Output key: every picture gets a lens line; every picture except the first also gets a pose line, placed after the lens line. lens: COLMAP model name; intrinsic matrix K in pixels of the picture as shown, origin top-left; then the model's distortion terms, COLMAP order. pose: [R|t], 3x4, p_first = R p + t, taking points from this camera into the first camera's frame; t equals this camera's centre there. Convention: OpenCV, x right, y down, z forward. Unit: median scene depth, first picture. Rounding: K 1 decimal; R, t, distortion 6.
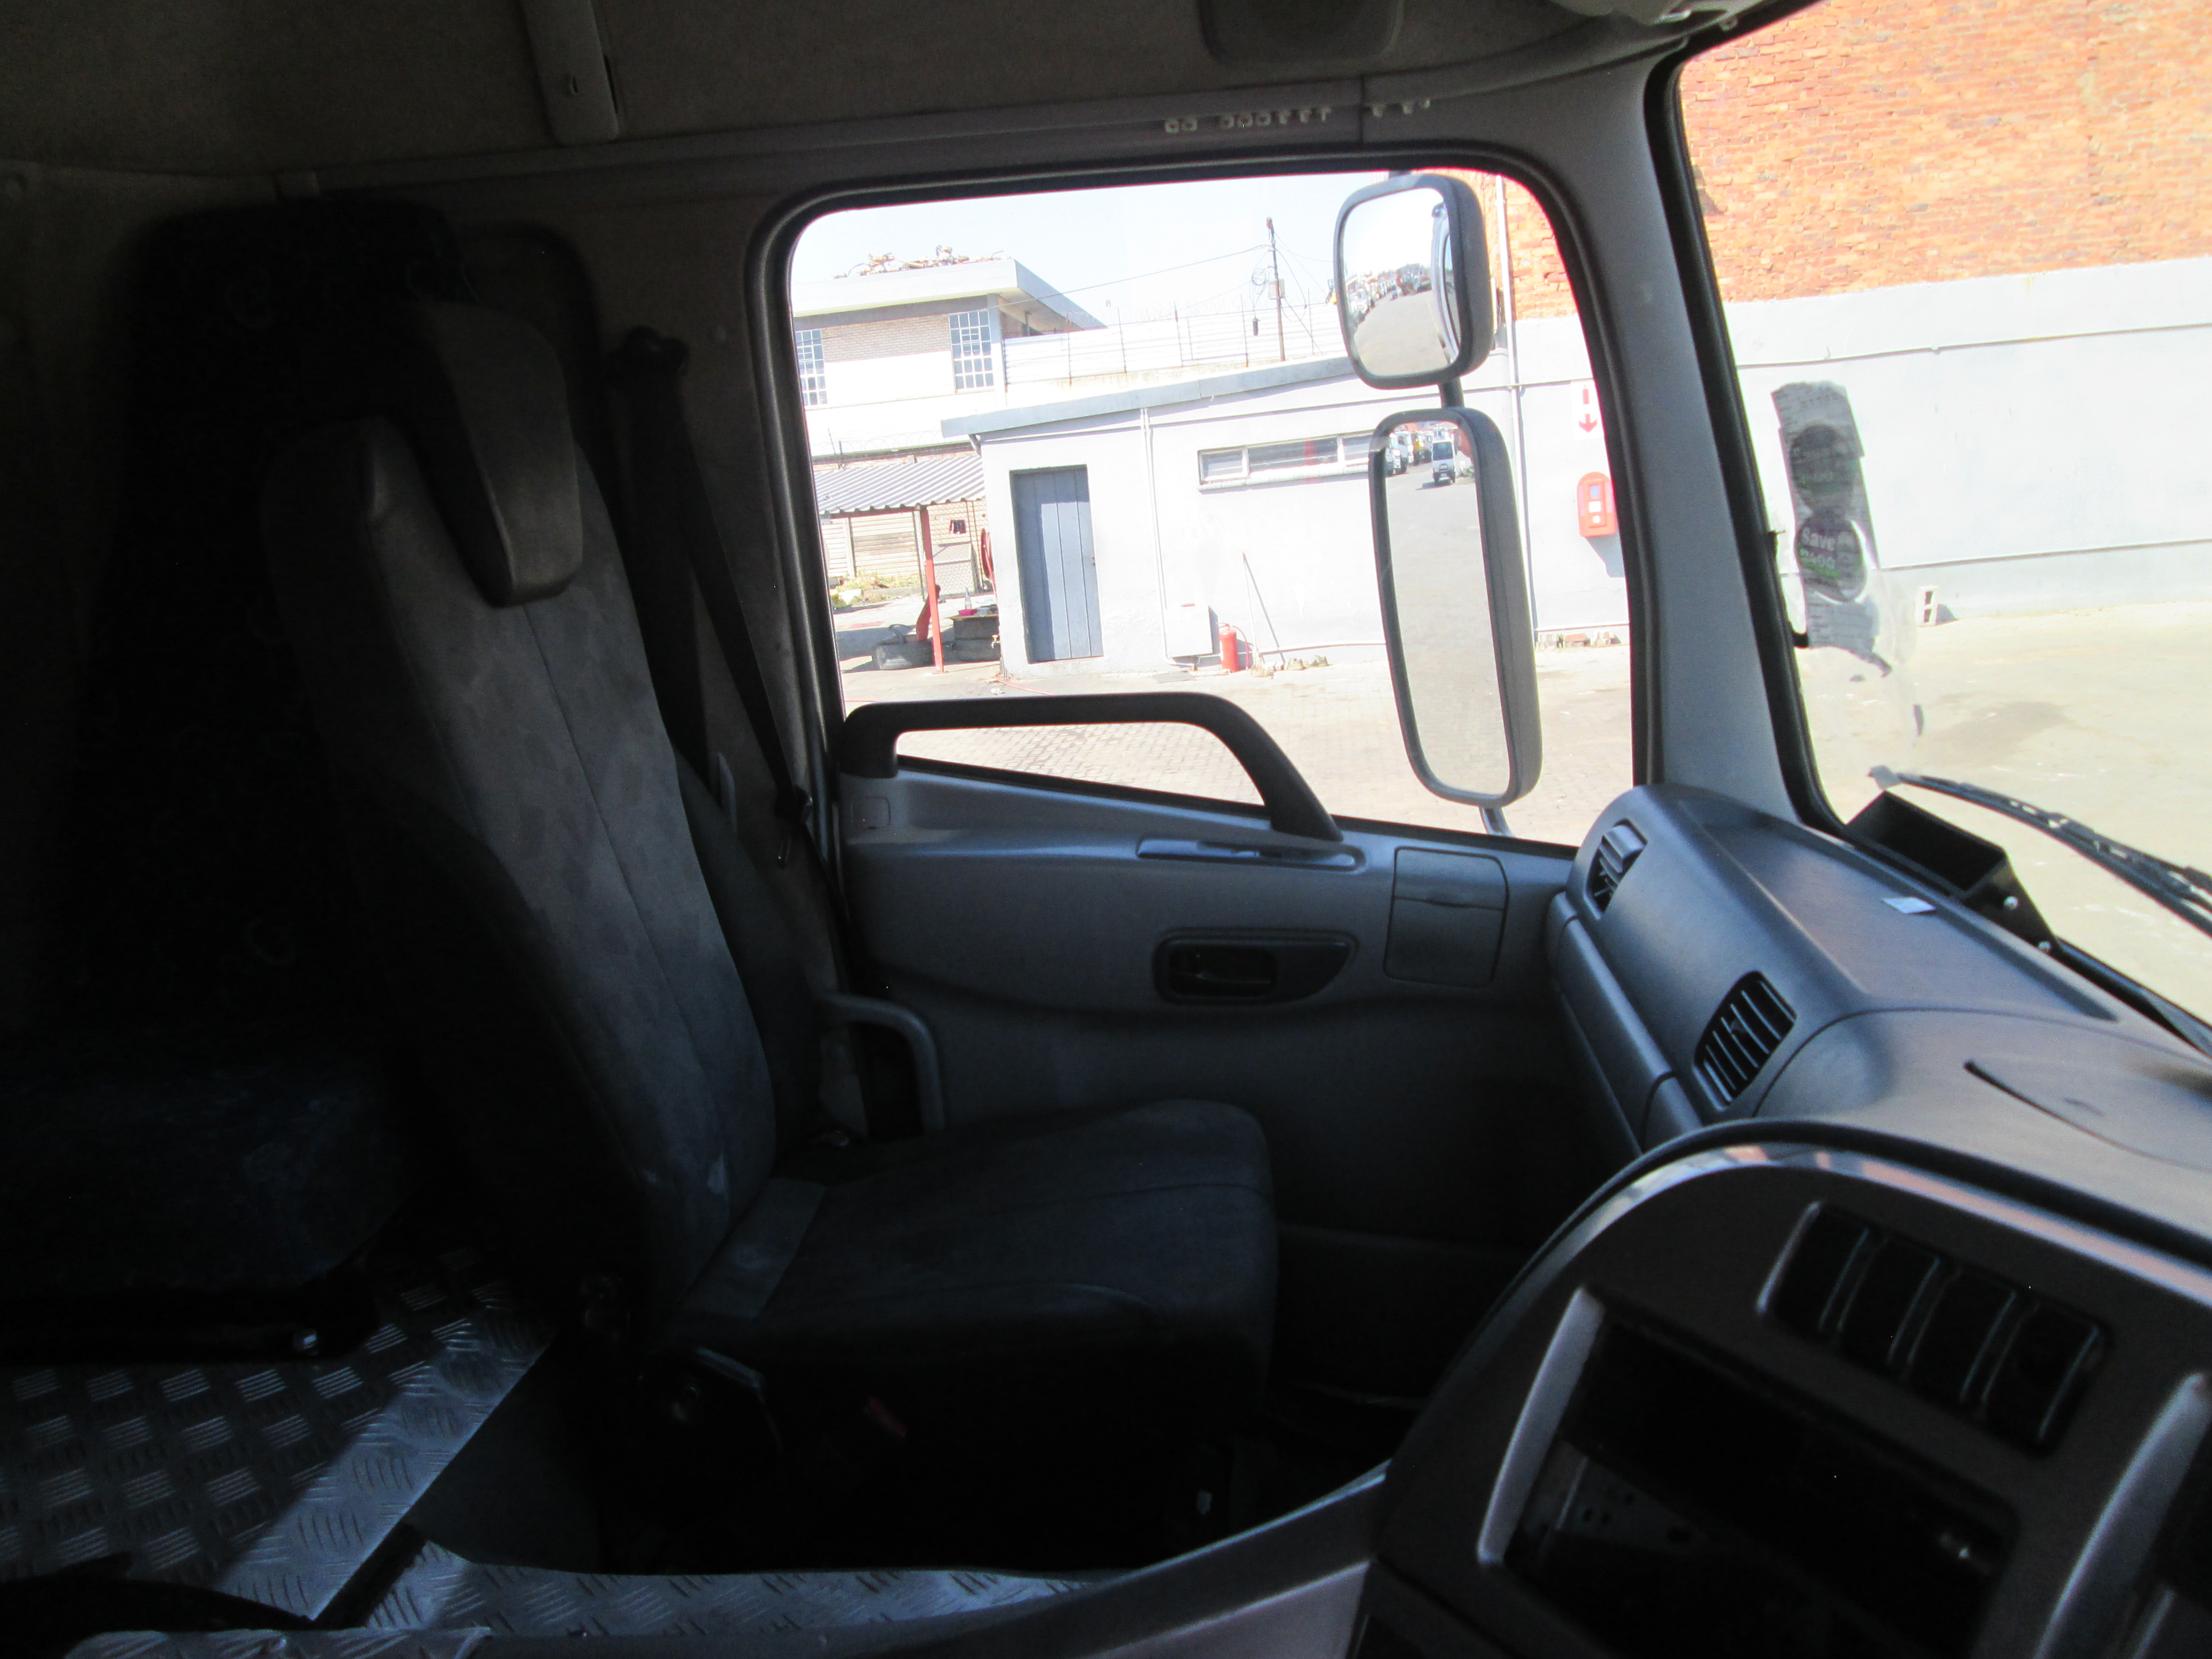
lens RADIAL K [[1812.7, 0, 1102.9], [0, 1812.7, 832.4], [0, 0, 1]] dist [-0.050809, 0.019167]
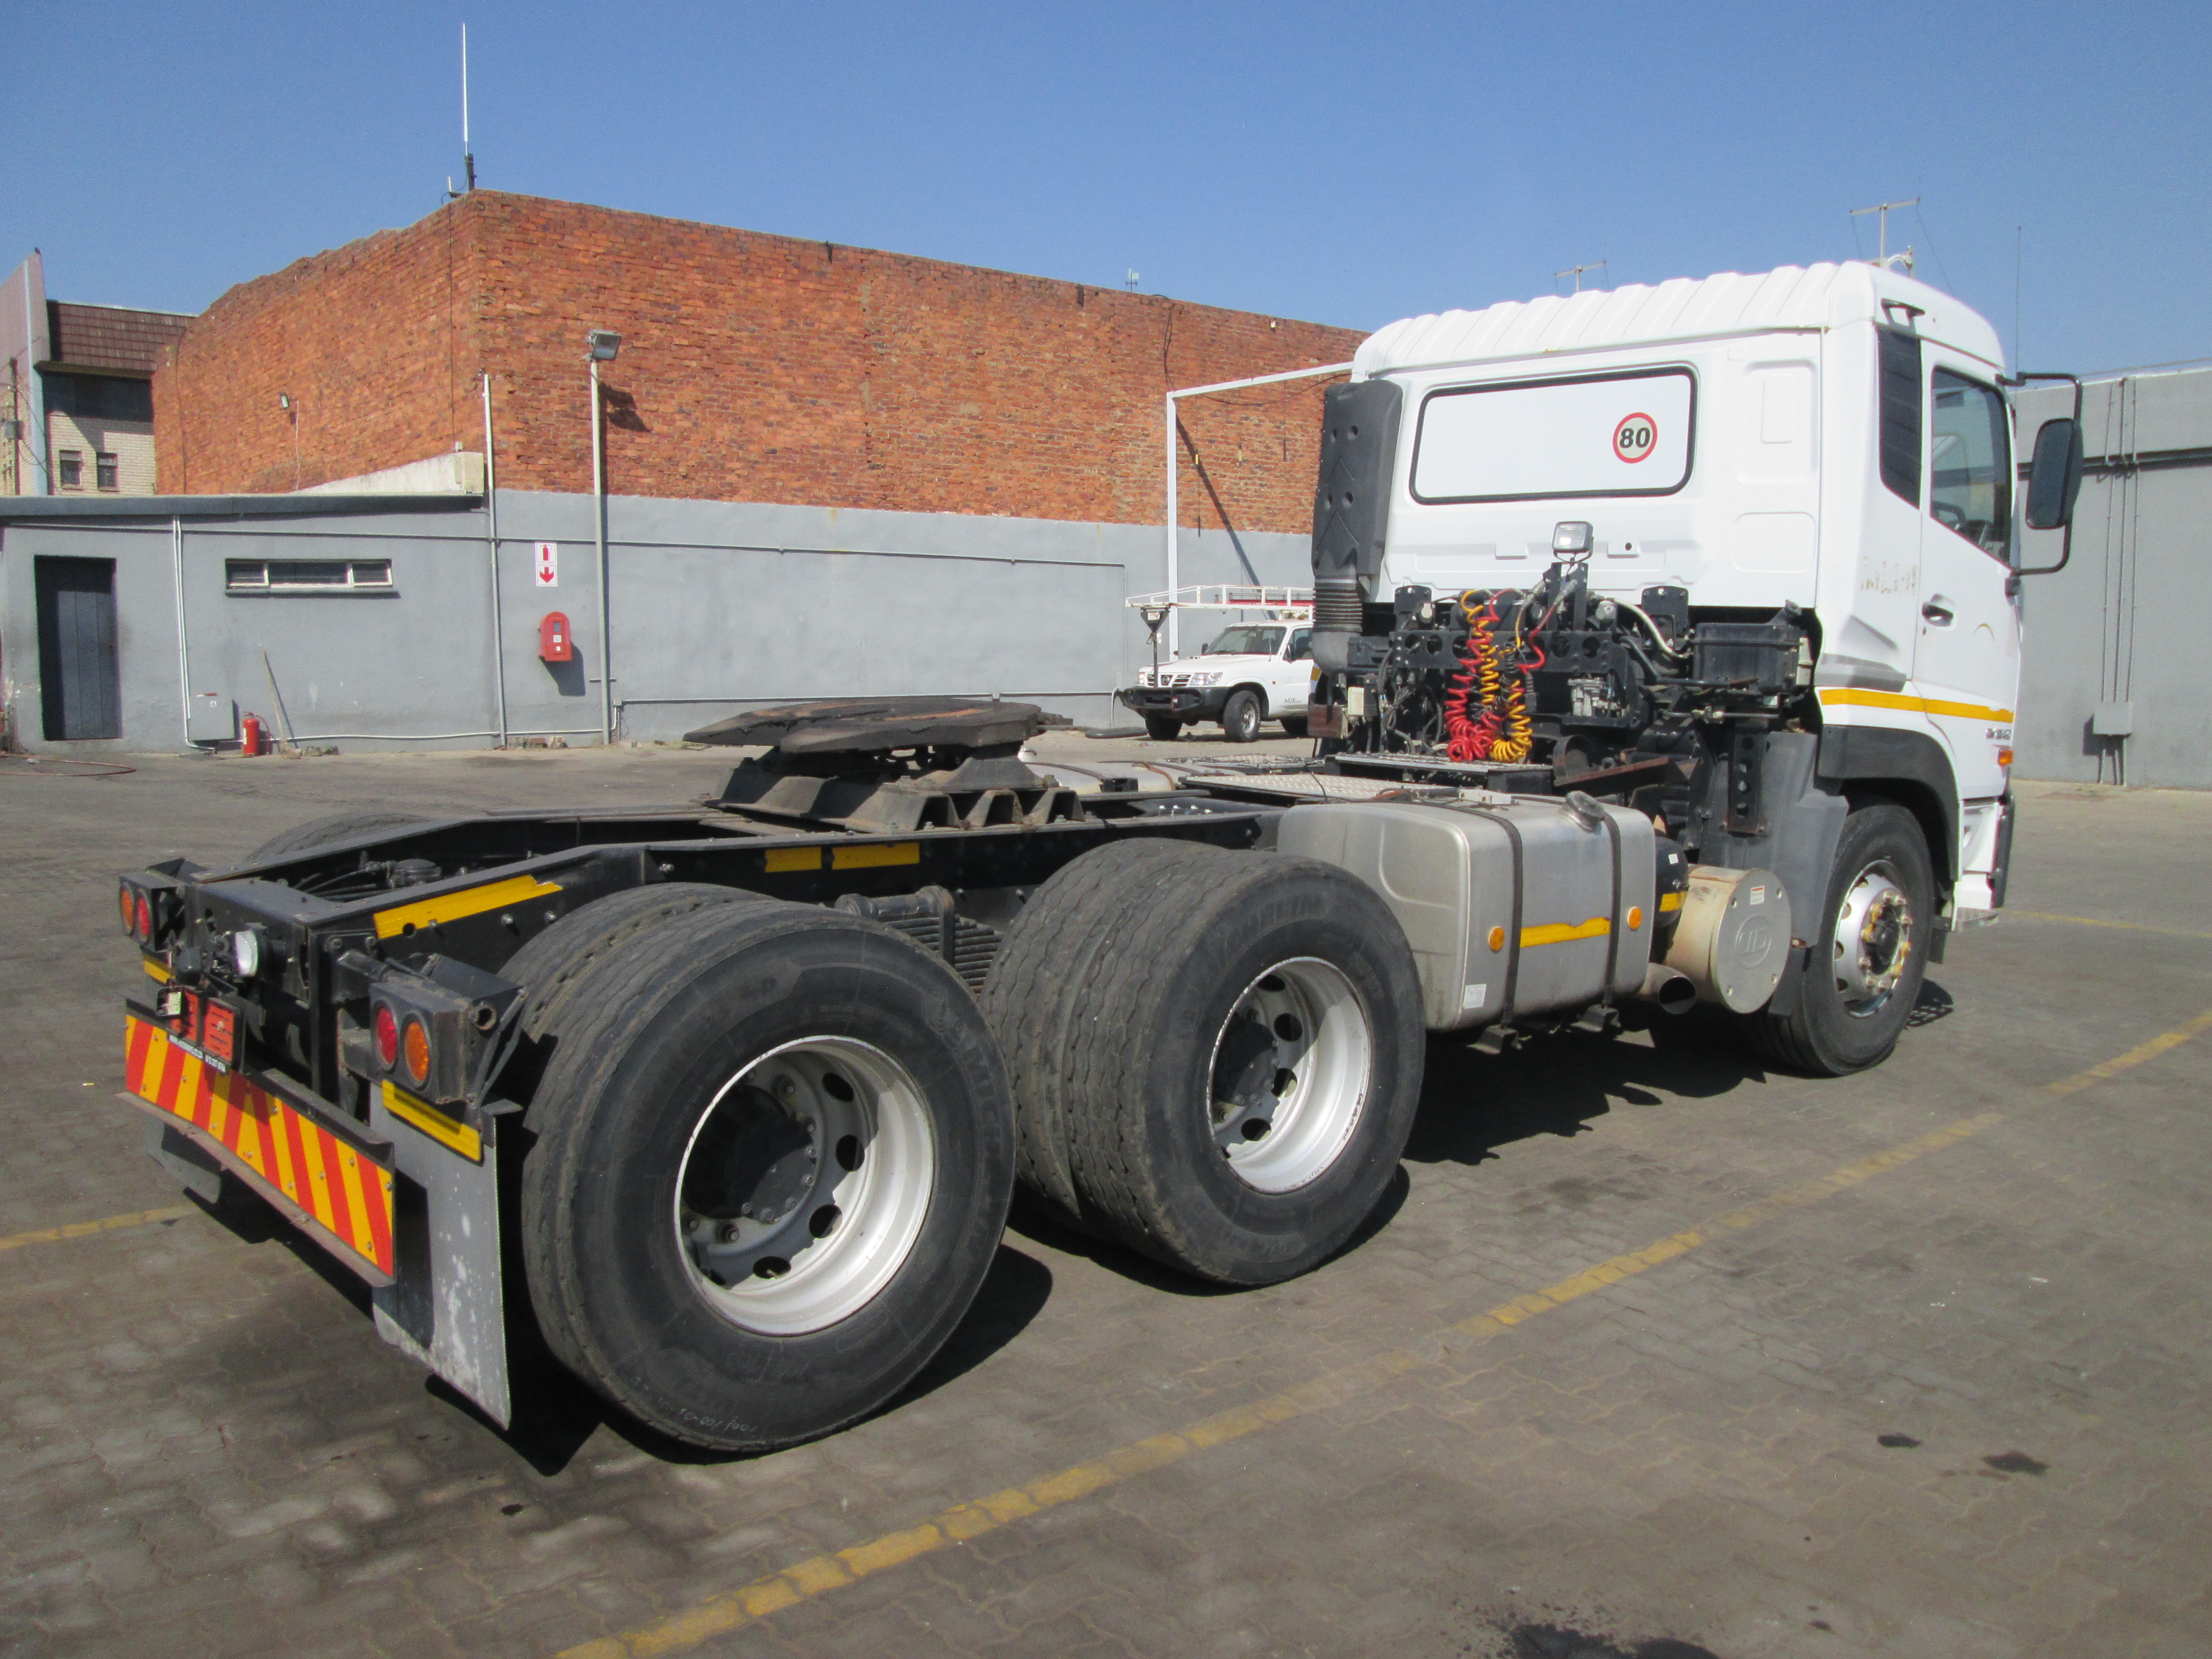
lens RADIAL K [[1812.7, 0, 1128.3], [0, 1812.7, 810.0], [0, 0, 1]] dist [-0.050809, 0.019167]
pose [[0.675235, 0.027984, 0.737071, -0.390456], [0.076575, 0.991221, -0.107785, 0.107469], [-0.733617, 0.129222, 0.667164, -0.129101]]
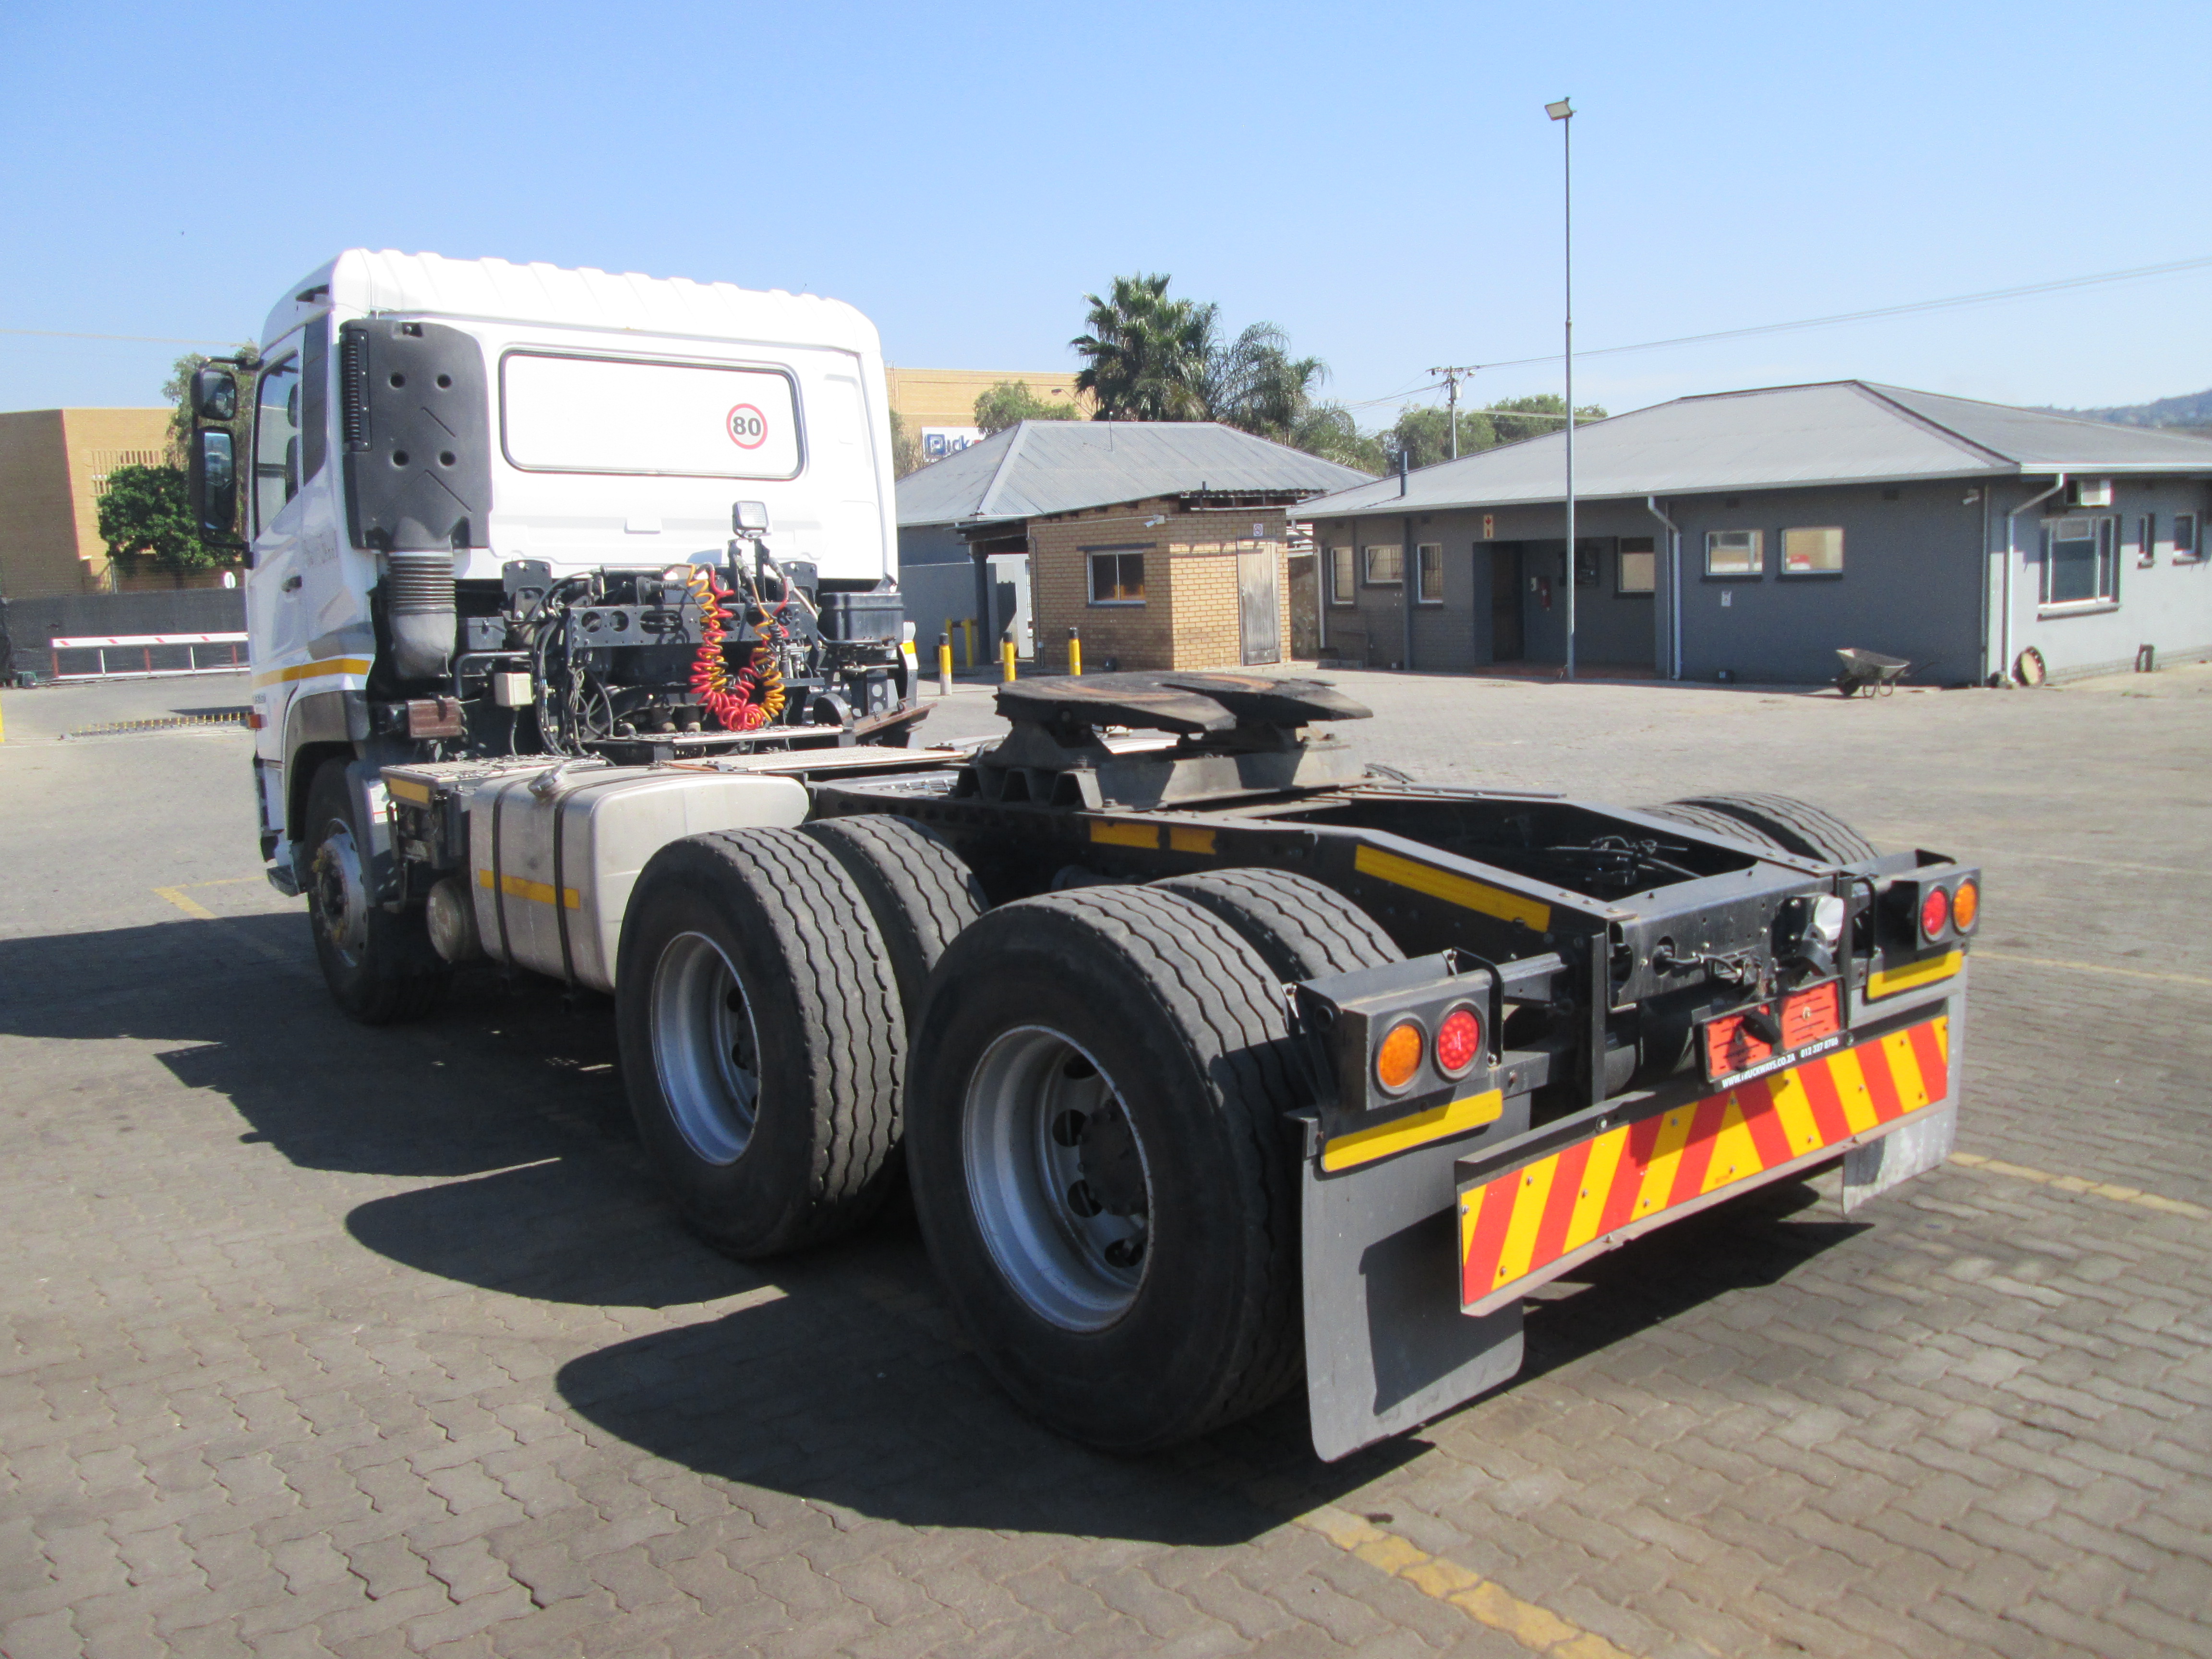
lens RADIAL K [[1812.7, 0, 1124.8], [0, 1812.7, 795.4], [0, 0, 1]] dist [-0.050809, 0.019167]
pose [[-0.698831, 0.027846, 0.714745, -0.398806], [0.228599, 0.955532, 0.186282, 0.025946], [-0.677774, 0.293569, -0.674121, 0.259795]]
